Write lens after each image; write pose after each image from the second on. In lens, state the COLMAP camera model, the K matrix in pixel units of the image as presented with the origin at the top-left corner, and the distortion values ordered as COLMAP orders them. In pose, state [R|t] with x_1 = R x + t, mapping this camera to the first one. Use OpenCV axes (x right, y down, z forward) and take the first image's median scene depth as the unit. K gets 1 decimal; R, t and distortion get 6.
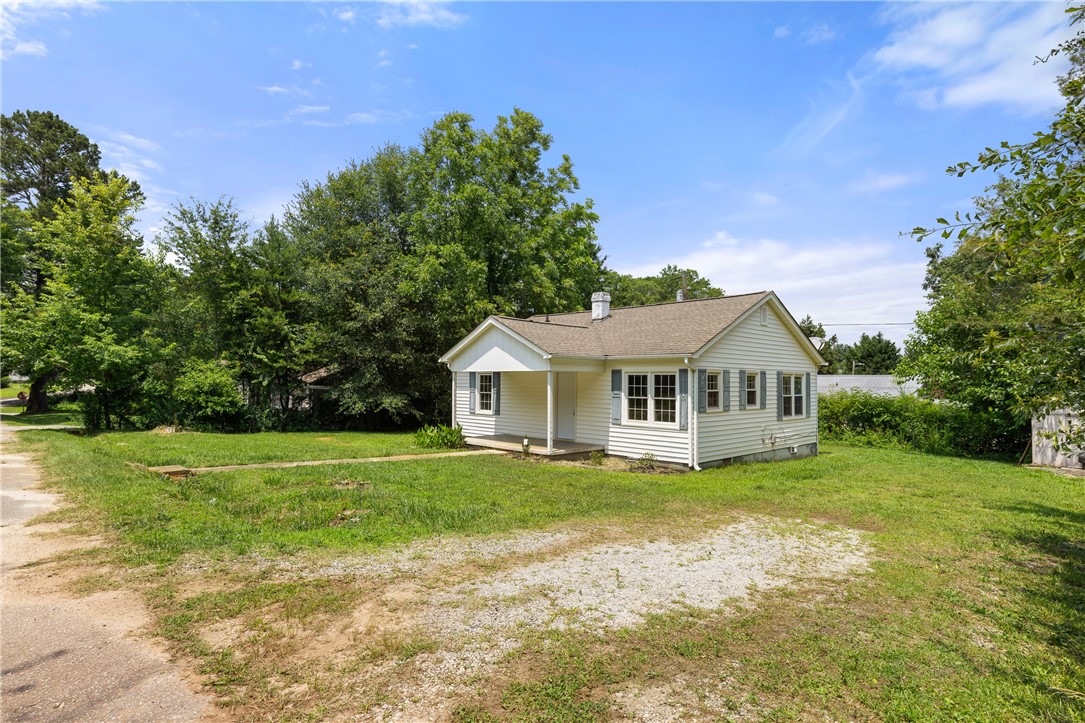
lens RADIAL K [[593.4, 0, 542.5], [0, 593.4, 361.5], [0, 0, 1]] dist [0.000527, 0.000114]
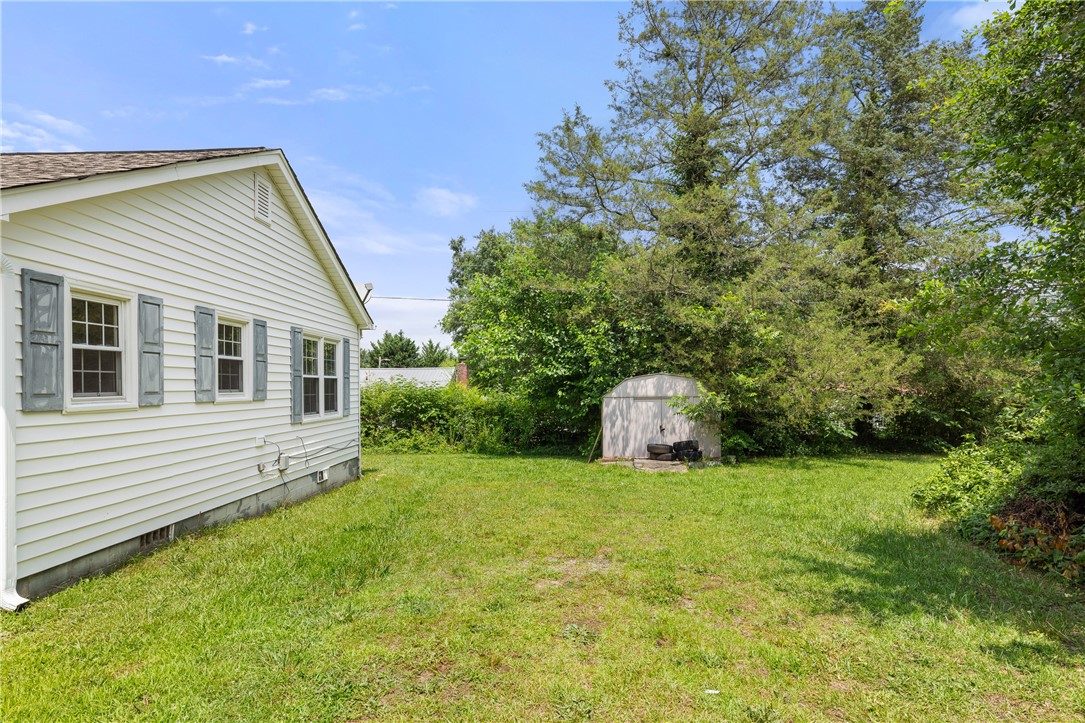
lens RADIAL K [[570.2, 0, 543.6], [0, 570.2, 383.2], [0, 0, 1]] dist [0.001801, 0.000658]
pose [[0.707953, -0.007732, 0.706217, 0.197011], [-0.010727, 0.999707, 0.021699, 0.049910], [-0.706178, -0.022938, 0.707663, 0.485849]]
